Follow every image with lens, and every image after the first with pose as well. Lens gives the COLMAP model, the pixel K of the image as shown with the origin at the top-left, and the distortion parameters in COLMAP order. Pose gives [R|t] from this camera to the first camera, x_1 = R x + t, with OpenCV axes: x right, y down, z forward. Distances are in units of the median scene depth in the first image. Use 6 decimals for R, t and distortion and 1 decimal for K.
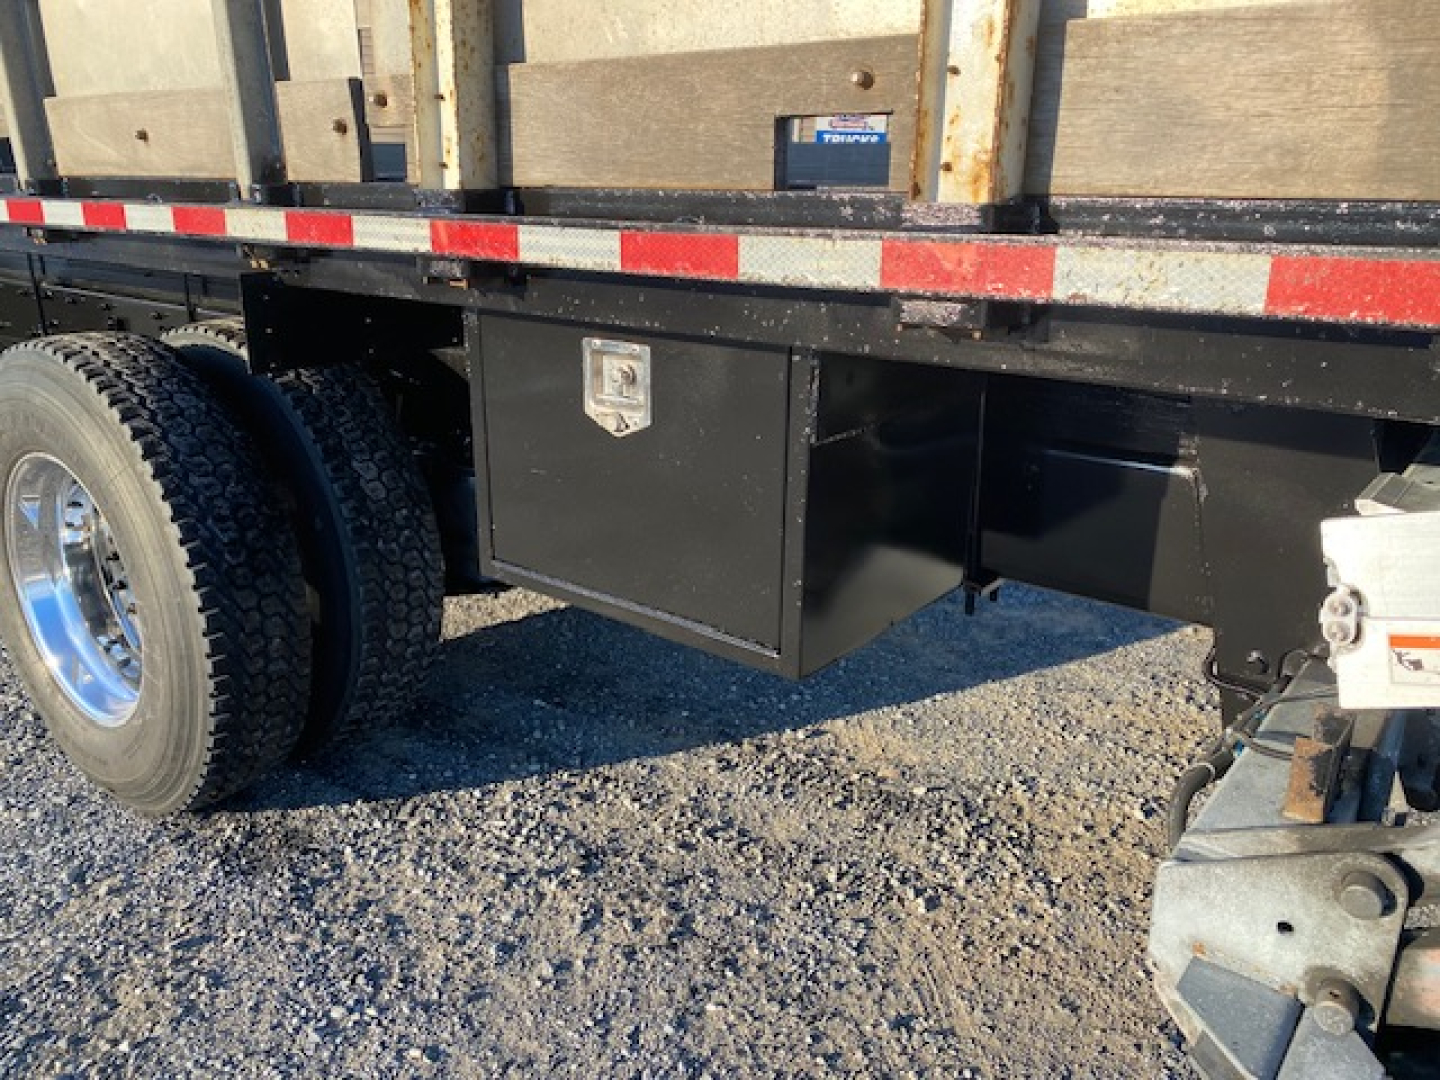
lens RADIAL K [[1098.0, 0, 720.0], [0, 1098.0, 540.0], [0, 0, 1]] dist [0.009713, -0.024806]
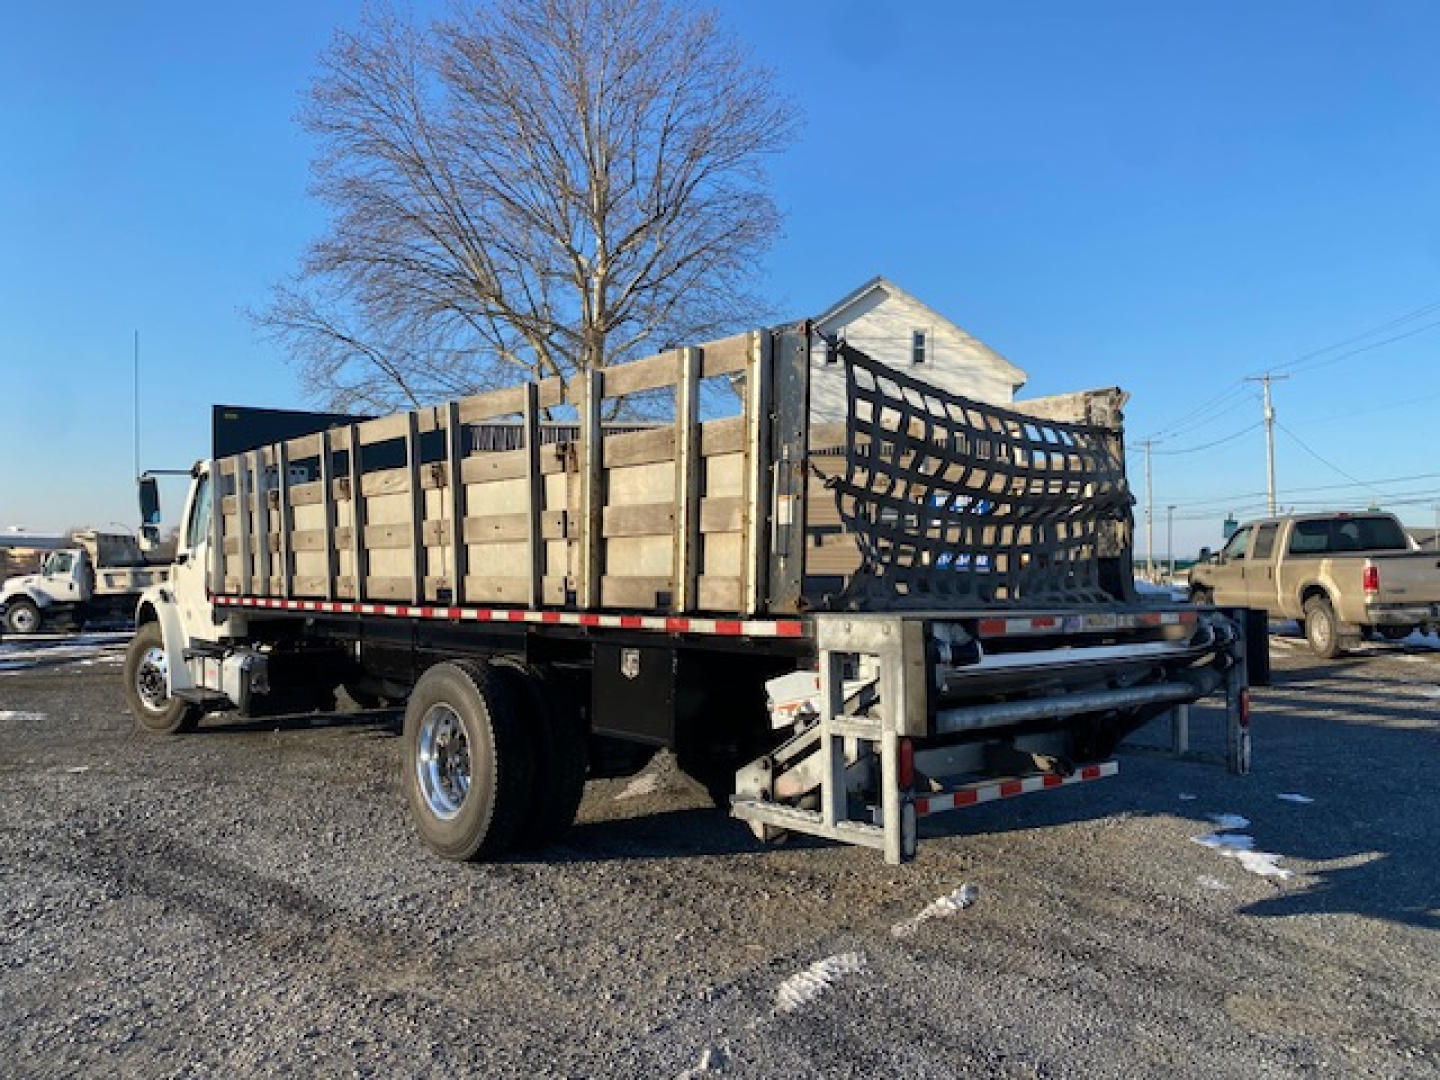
lens RADIAL K [[1098.0, 0, 720.0], [0, 1098.0, 540.0], [0, 0, 1]] dist [0.009713, -0.024806]
pose [[0.981079, -0.015875, -0.192958, 0.744432], [-0.052156, 0.938117, -0.342368, 0.578809], [0.186453, 0.345954, 0.919539, -1.947709]]
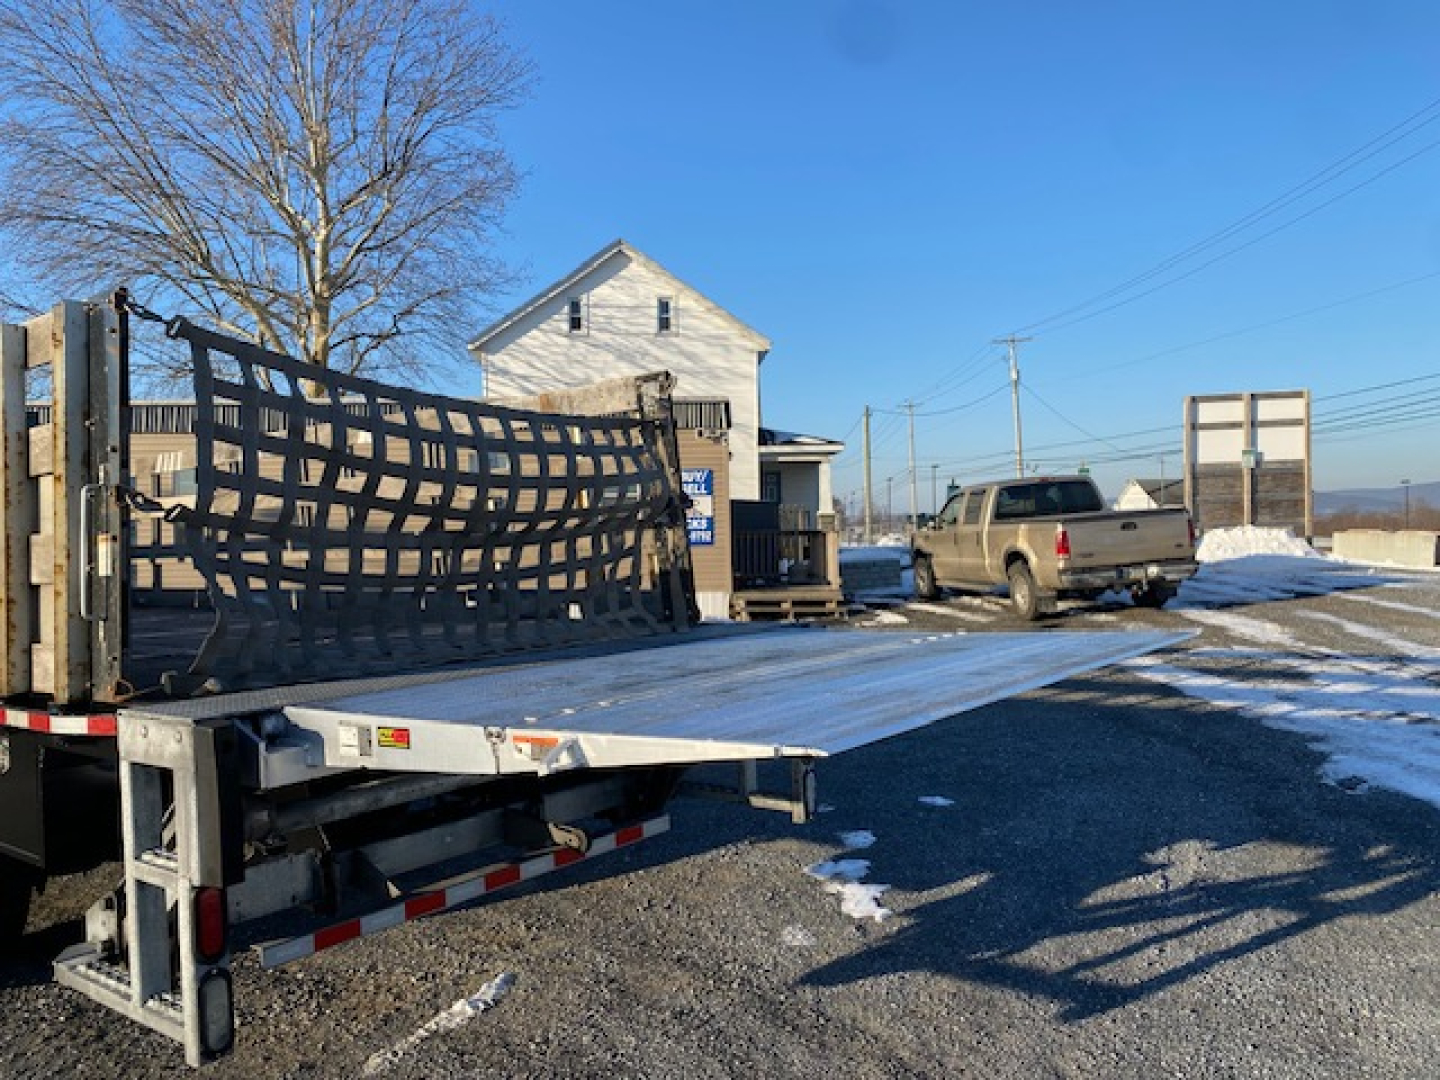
lens RADIAL K [[1098.0, 0, 720.0], [0, 1098.0, 540.0], [0, 0, 1]] dist [0.009713, -0.024806]
pose [[0.998629, -0.051878, -0.006938, 1.401193], [0.047063, 0.948021, -0.314707, 0.256160], [0.022904, 0.313949, 0.949164, -1.374982]]
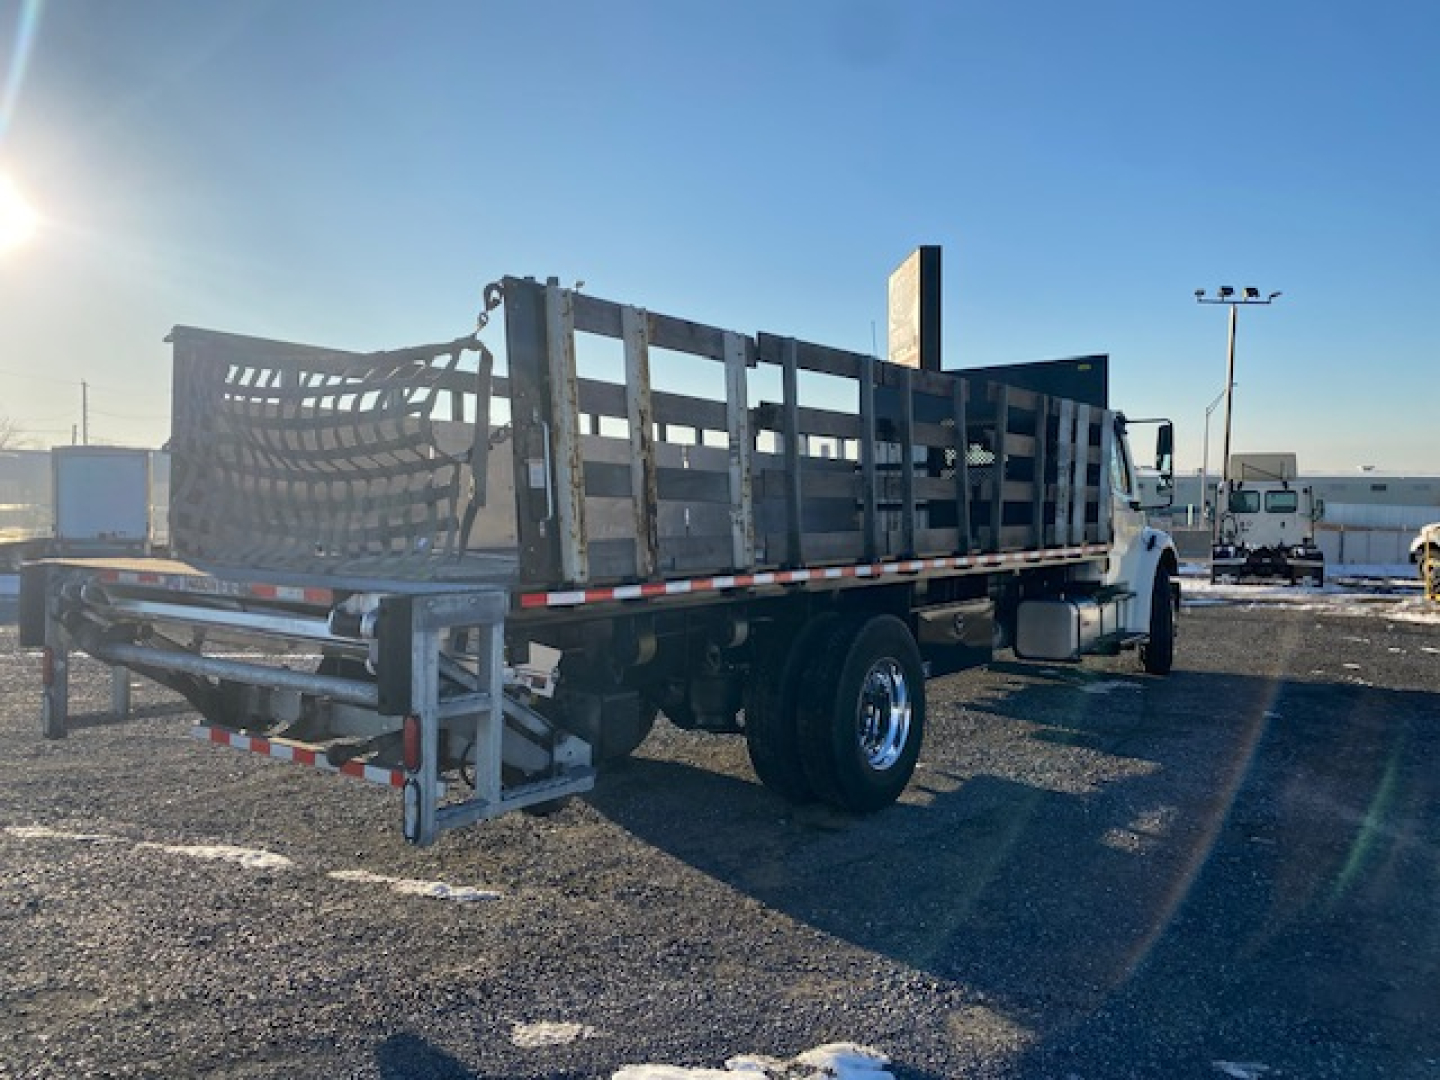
lens RADIAL K [[1098.0, 0, 720.0], [0, 1098.0, 540.0], [0, 0, 1]] dist [0.009713, -0.024806]
pose [[0.048279, 0.018895, -0.998655, 3.680501], [-0.328003, 0.944674, 0.002017, -0.681328], [0.943442, 0.327465, 0.051805, 1.684571]]
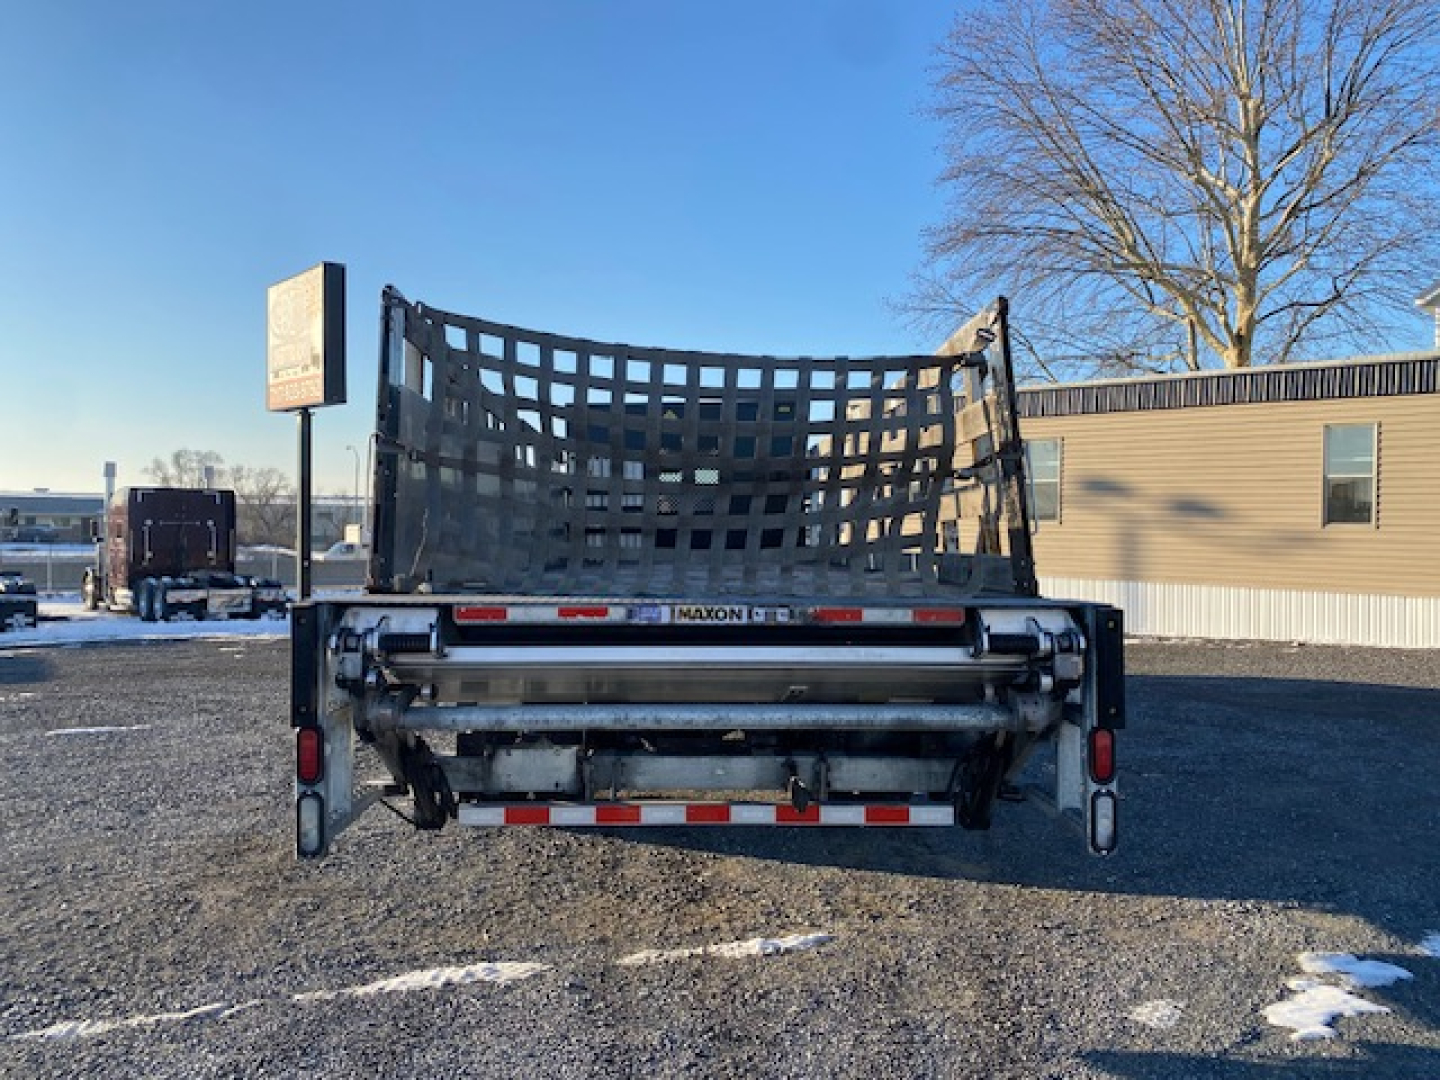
lens RADIAL K [[1098.0, 0, 720.0], [0, 1098.0, 540.0], [0, 0, 1]] dist [0.009713, -0.024806]
pose [[0.647107, -0.011215, -0.762317, 2.711827], [-0.238824, 0.946585, -0.216656, 0.116271], [0.724027, 0.322259, 0.609863, -0.555182]]
